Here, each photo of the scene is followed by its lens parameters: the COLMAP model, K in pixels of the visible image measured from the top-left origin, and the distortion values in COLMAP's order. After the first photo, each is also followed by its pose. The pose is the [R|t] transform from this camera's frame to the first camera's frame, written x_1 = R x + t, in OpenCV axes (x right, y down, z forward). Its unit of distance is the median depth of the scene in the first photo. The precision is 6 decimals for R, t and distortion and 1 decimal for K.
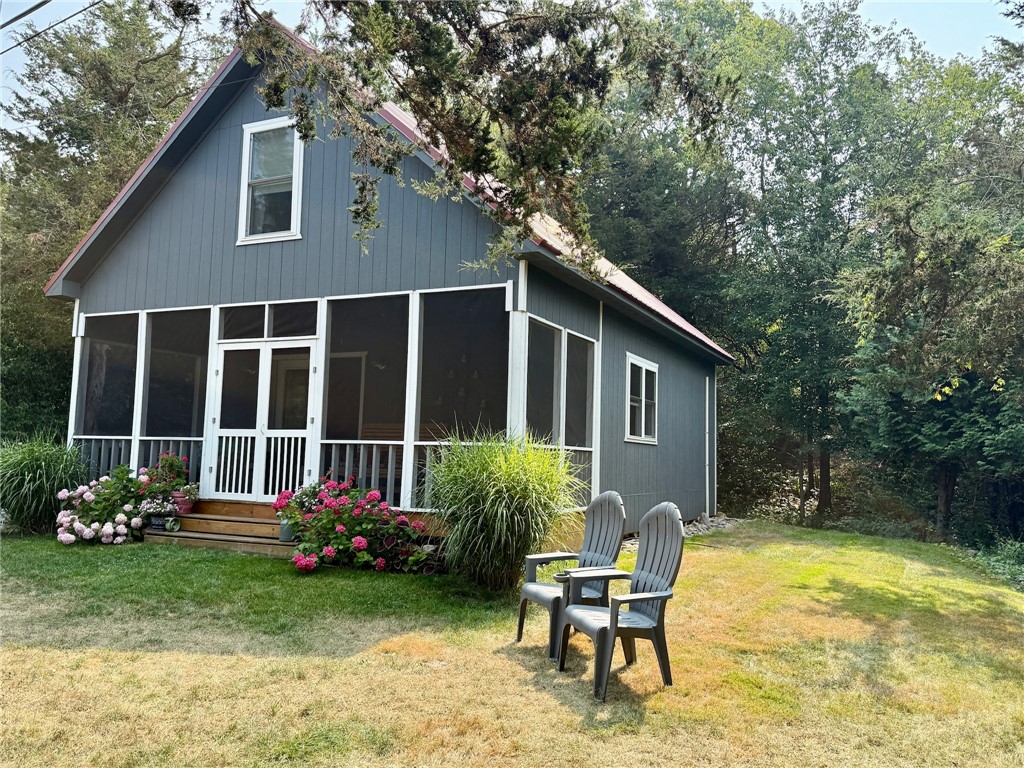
lens RADIAL K [[800.7, 0, 512.0], [0, 800.7, 384.0], [0, 0, 1]] dist [0.135867, -0.224802]
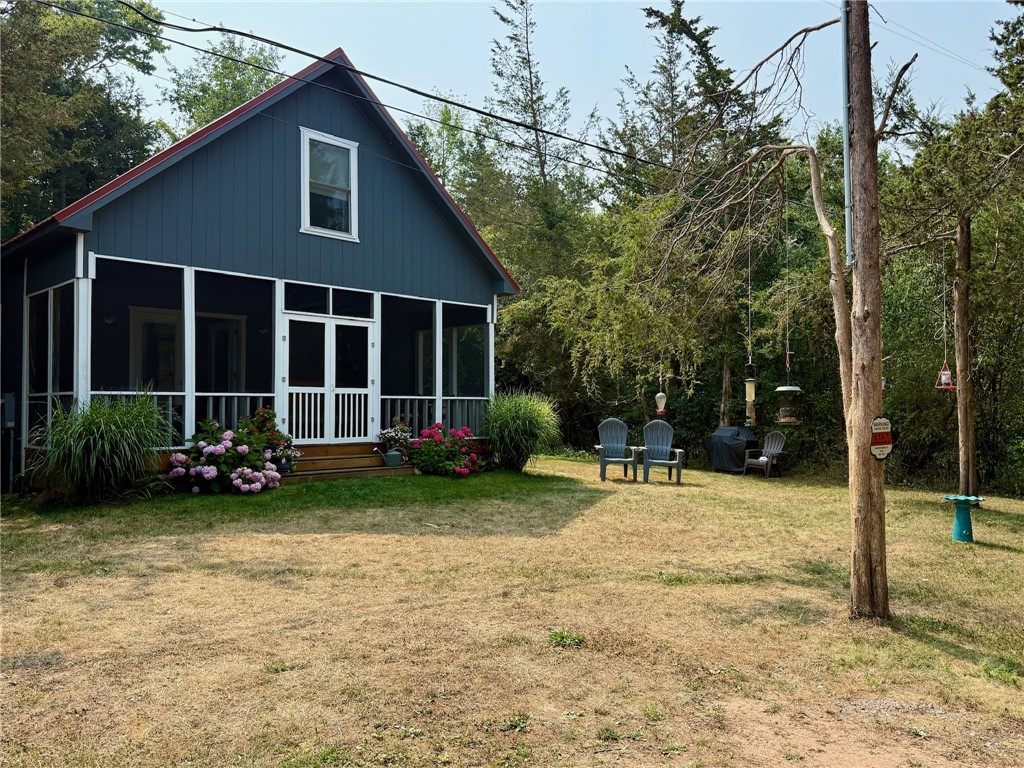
lens RADIAL K [[800.7, 0, 512.0], [0, 800.7, 384.0], [0, 0, 1]] dist [0.135867, -0.224802]
pose [[0.329660, 0.001916, 0.944098, -1.400199], [-0.079737, 0.996481, 0.025820, -0.004855], [-0.940726, -0.083792, 0.328653, 0.314040]]
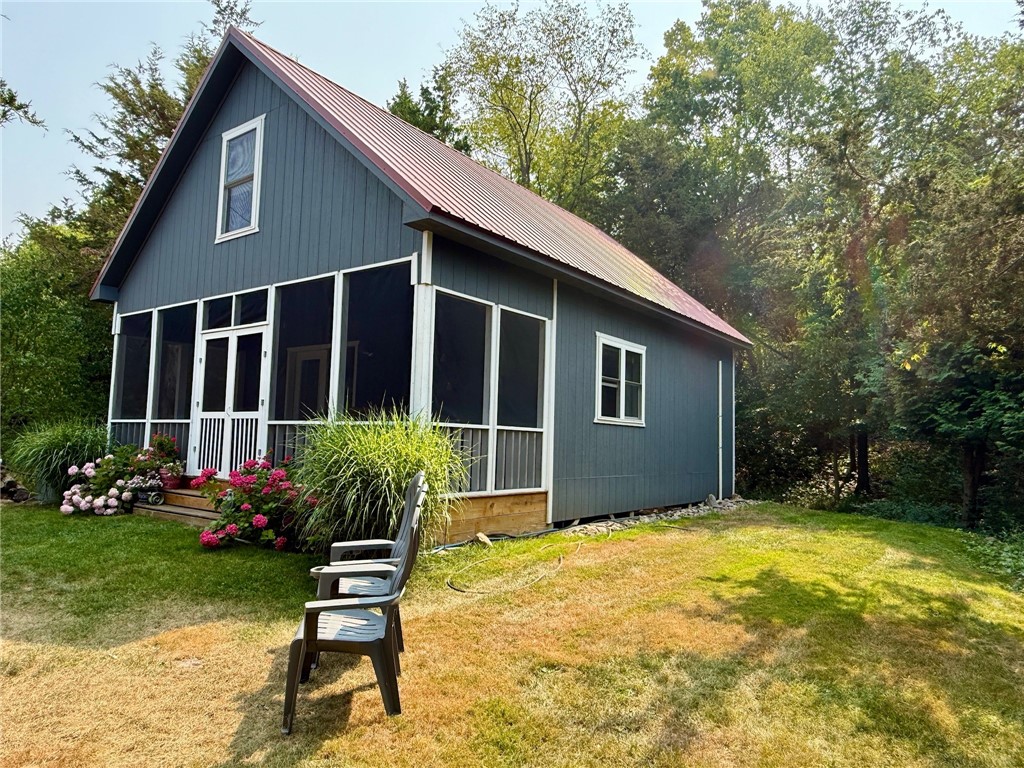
lens RADIAL K [[669.7, 0, 512.0], [0, 669.7, 384.0], [0, 0, 1]] dist [0.004023, -0.000946]
pose [[0.983098, -0.017236, -0.182265, 0.220114], [0.017226, 0.999850, -0.001638, 0.027192], [0.182266, -0.001529, 0.983248, 0.195716]]
